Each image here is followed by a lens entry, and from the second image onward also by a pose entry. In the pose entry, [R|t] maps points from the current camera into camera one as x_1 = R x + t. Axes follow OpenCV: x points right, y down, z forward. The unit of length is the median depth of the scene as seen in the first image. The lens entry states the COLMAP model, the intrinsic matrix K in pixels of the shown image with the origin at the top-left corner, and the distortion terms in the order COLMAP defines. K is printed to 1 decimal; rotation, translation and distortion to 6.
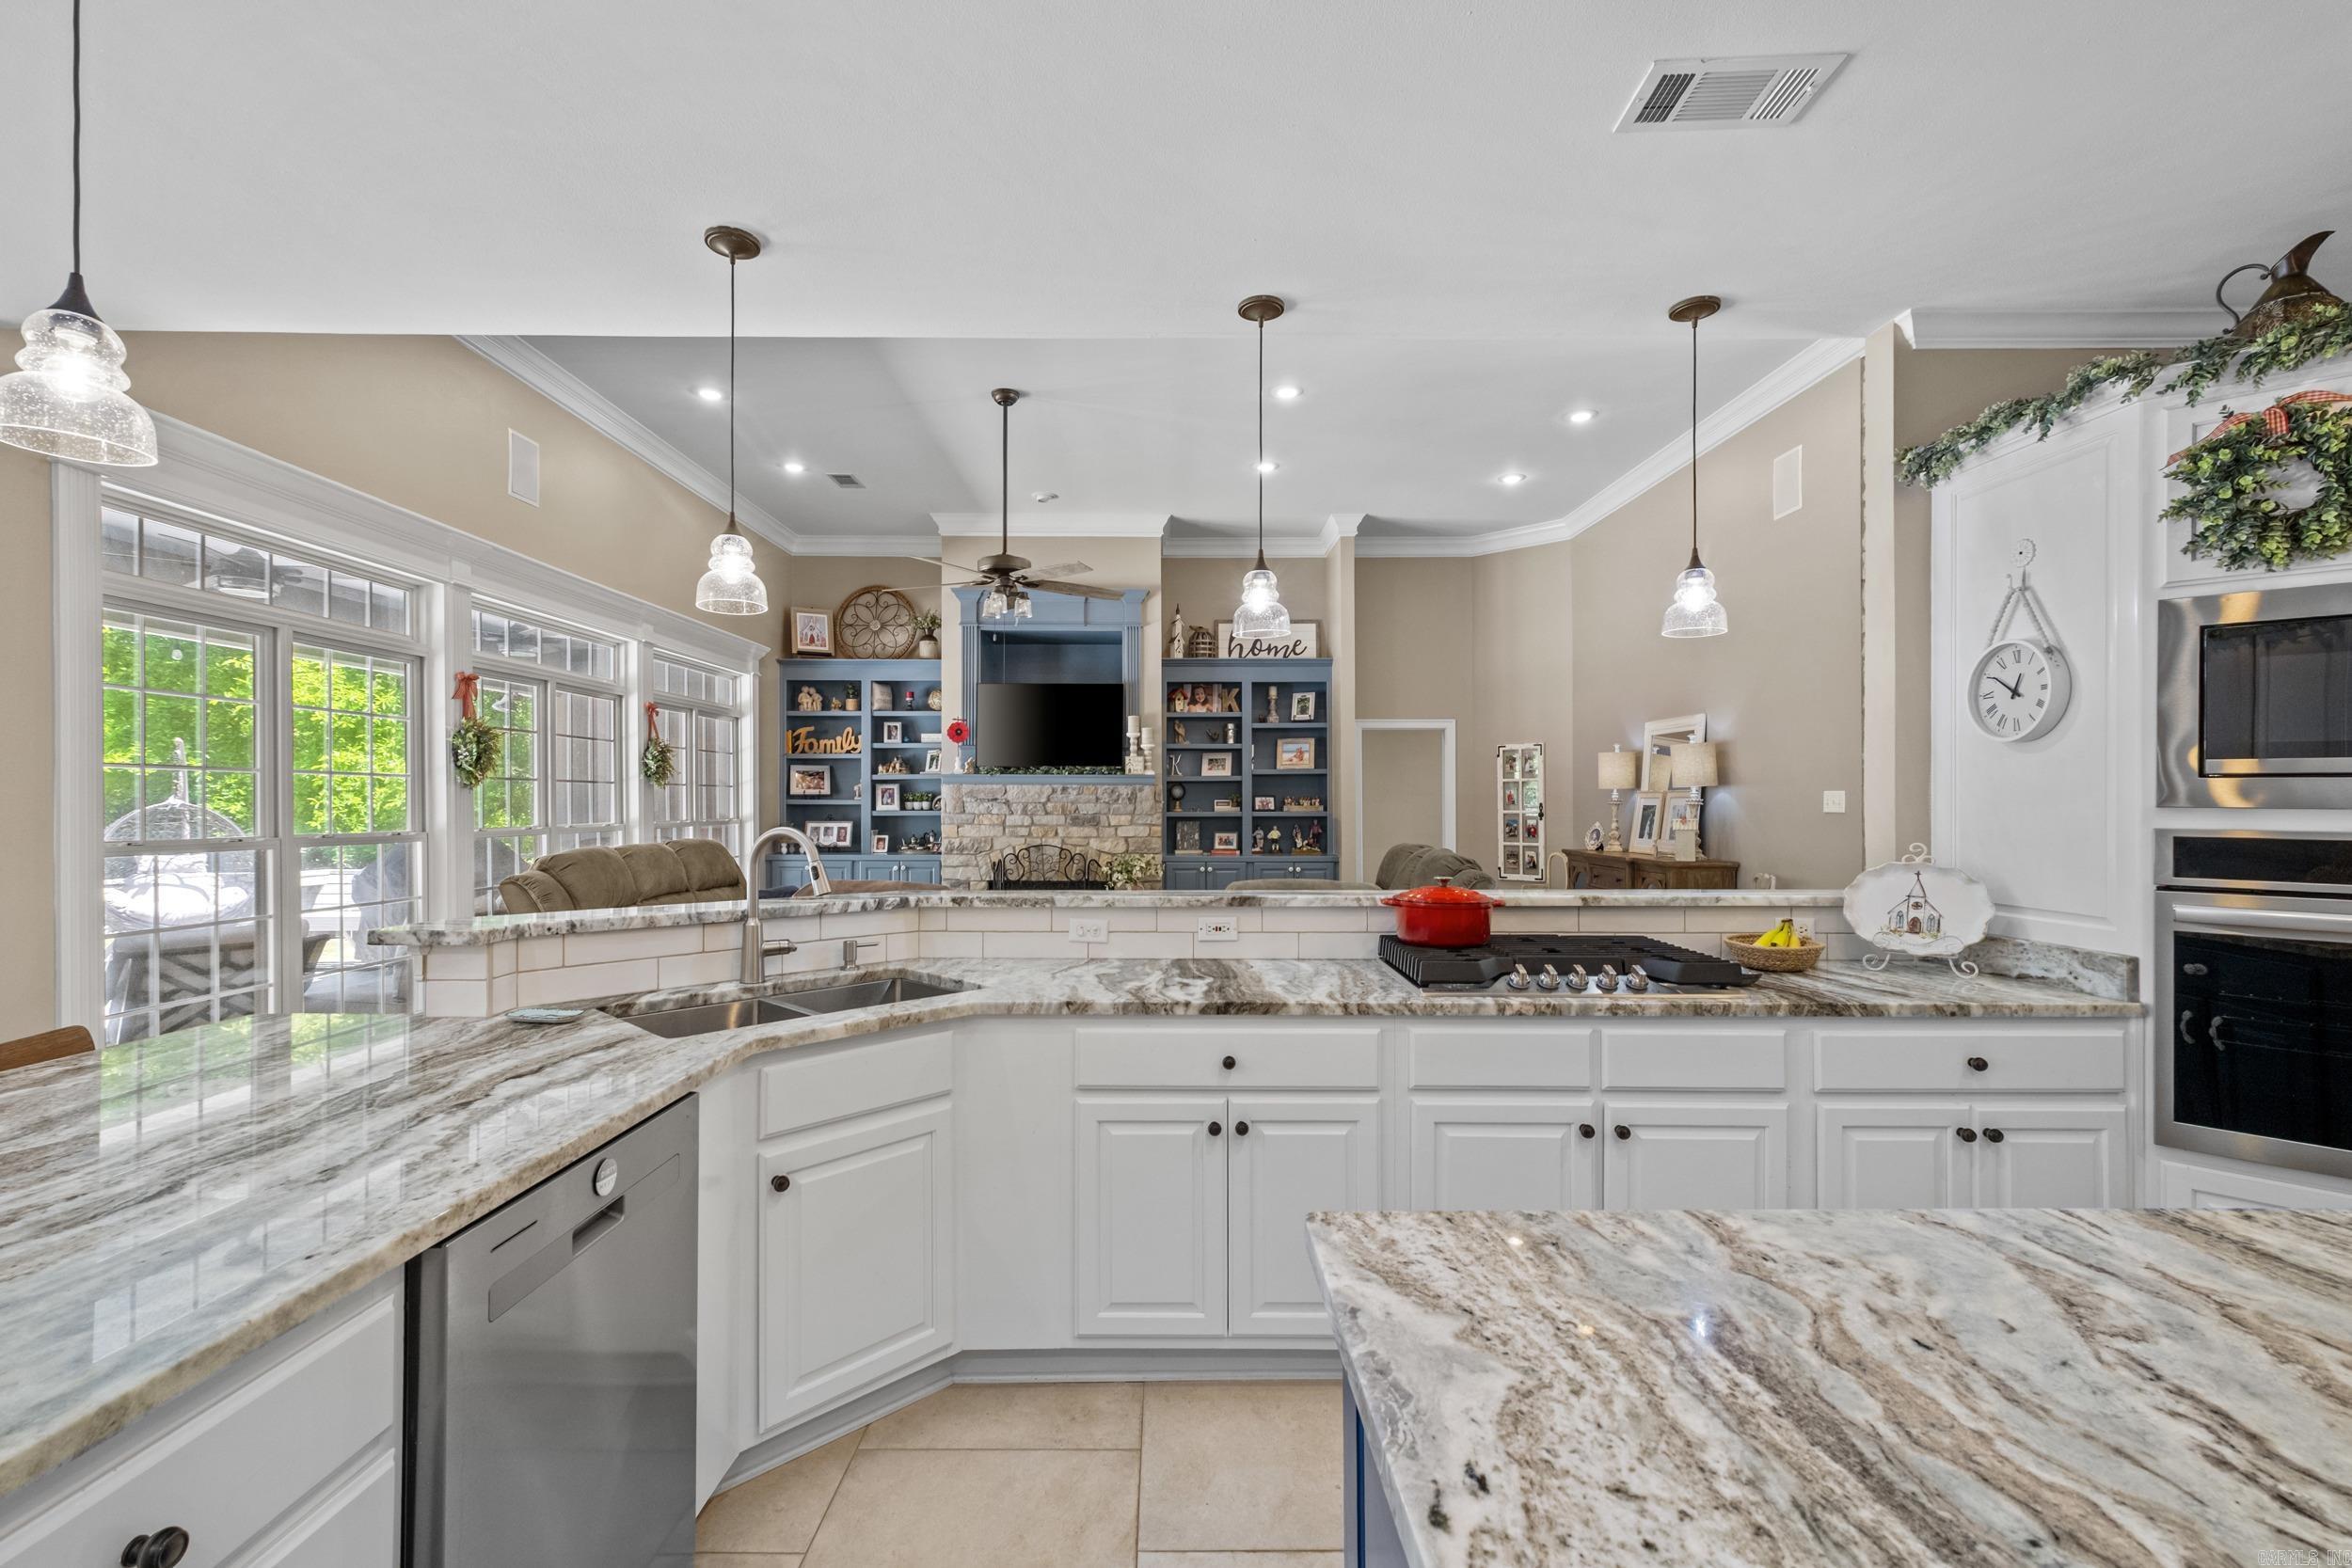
lens RADIAL K [[1018.9, 0, 1159.4], [0, 1018.9, 791.4], [0, 0, 1]] dist [-0.002935, 0.003220]
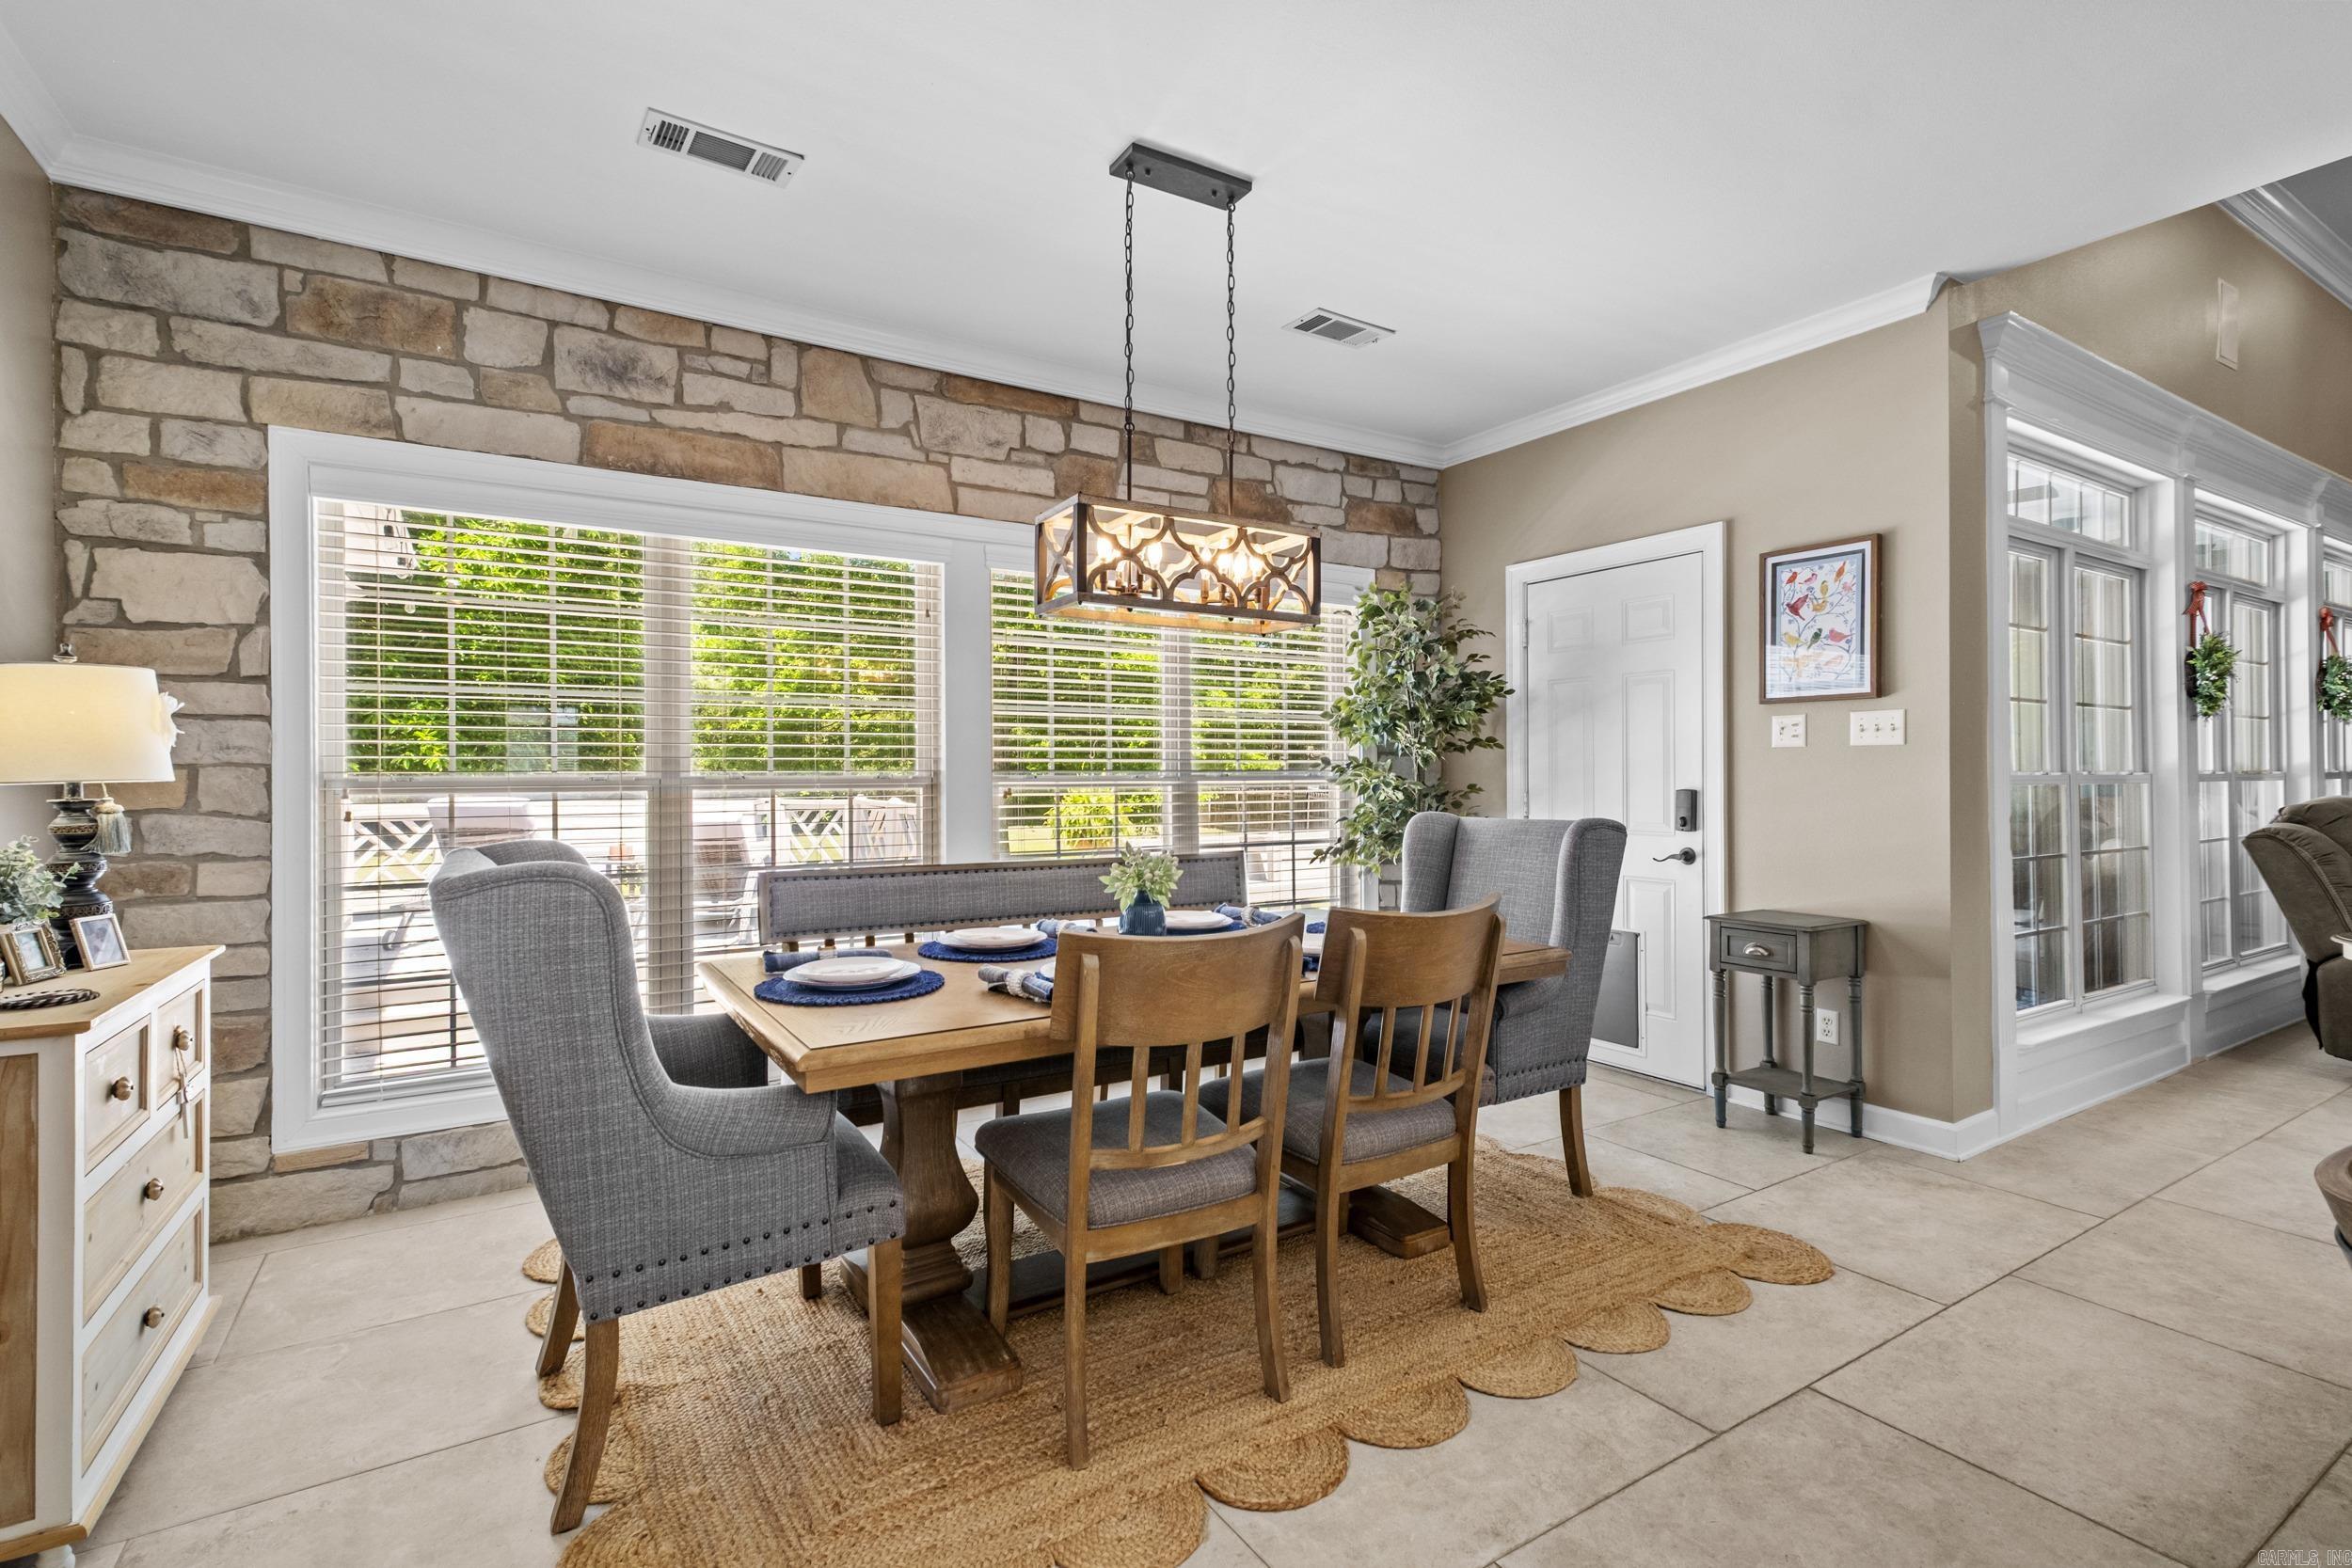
lens RADIAL K [[1067.7, 0, 1158.4], [0, 1067.7, 782.4], [0, 0, 1]] dist [0.004284, 0.002583]
pose [[0.532979, 0.005187, -0.846113, -0.229099], [0.010784, 0.999858, 0.012923, 0.015869], [0.846060, -0.016012, 0.532847, -0.101762]]
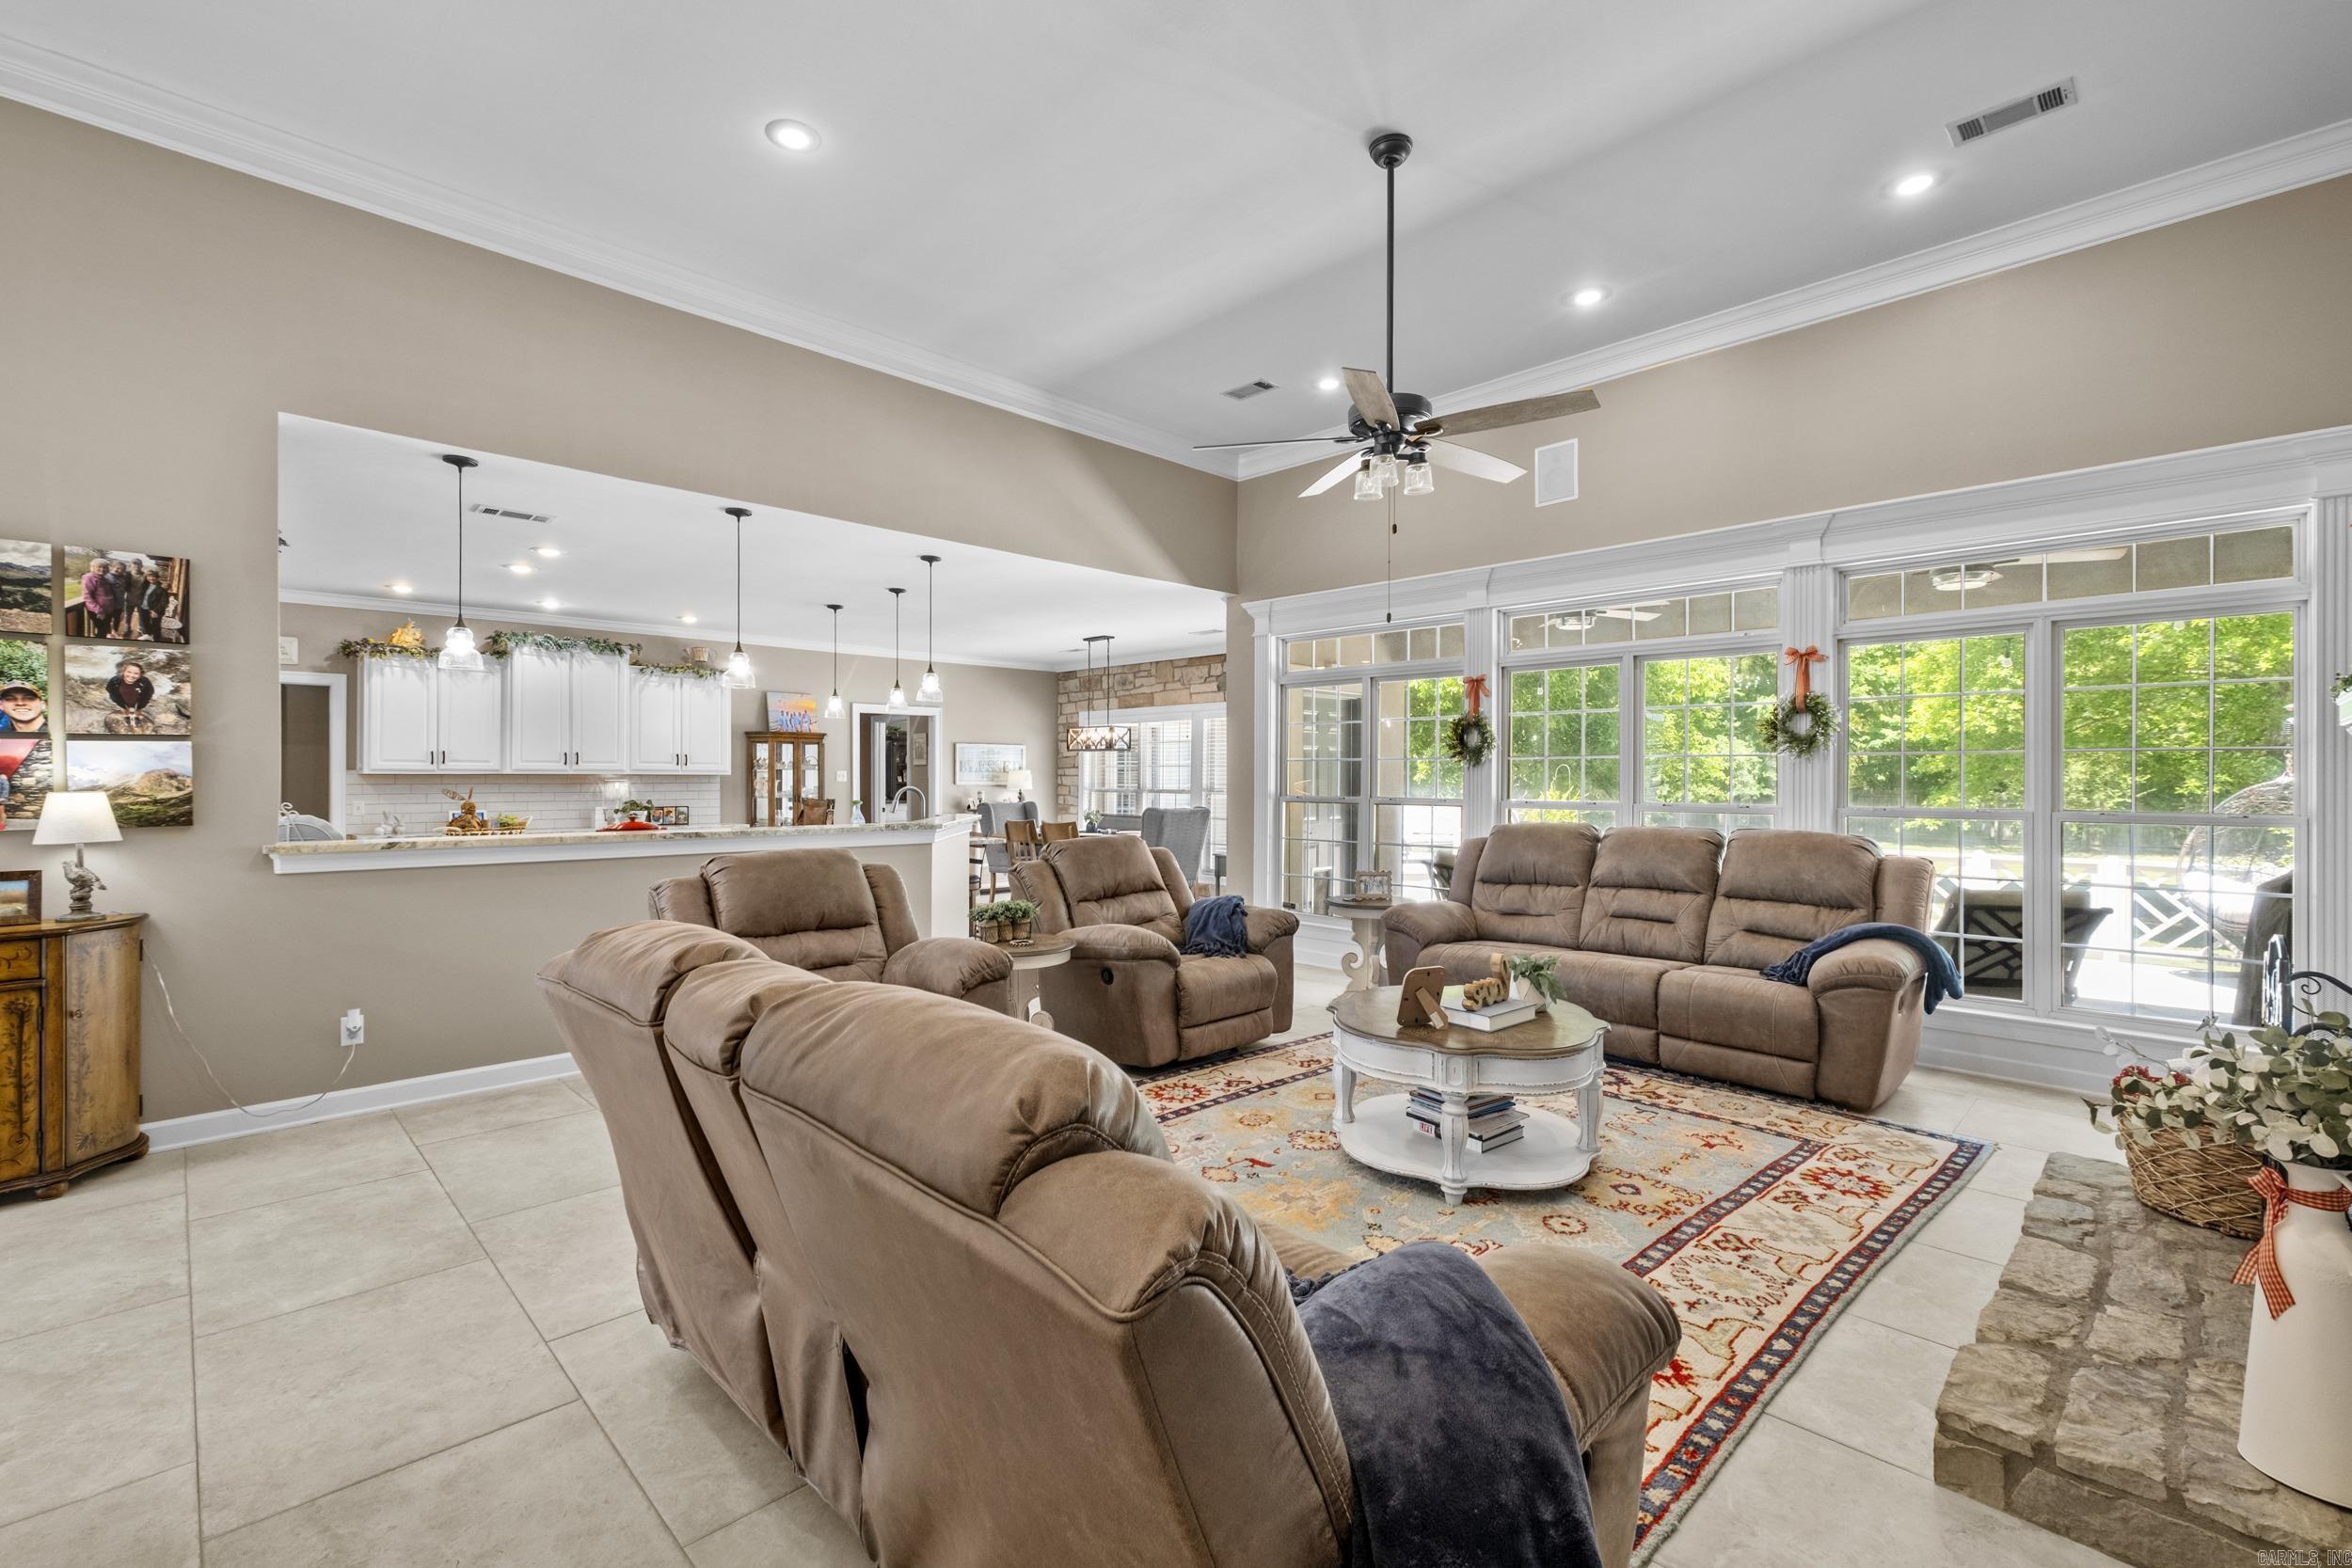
lens RADIAL K [[1018.9, 0, 1161.2], [0, 1018.9, 784.8], [0, 0, 1]] dist [-0.002935, 0.003220]
pose [[-0.703664, 0.003205, -0.710526, 0.287480], [0.003757, 0.999993, 0.000790, 0.009483], [0.710523, -0.002114, -0.703670, 0.946091]]
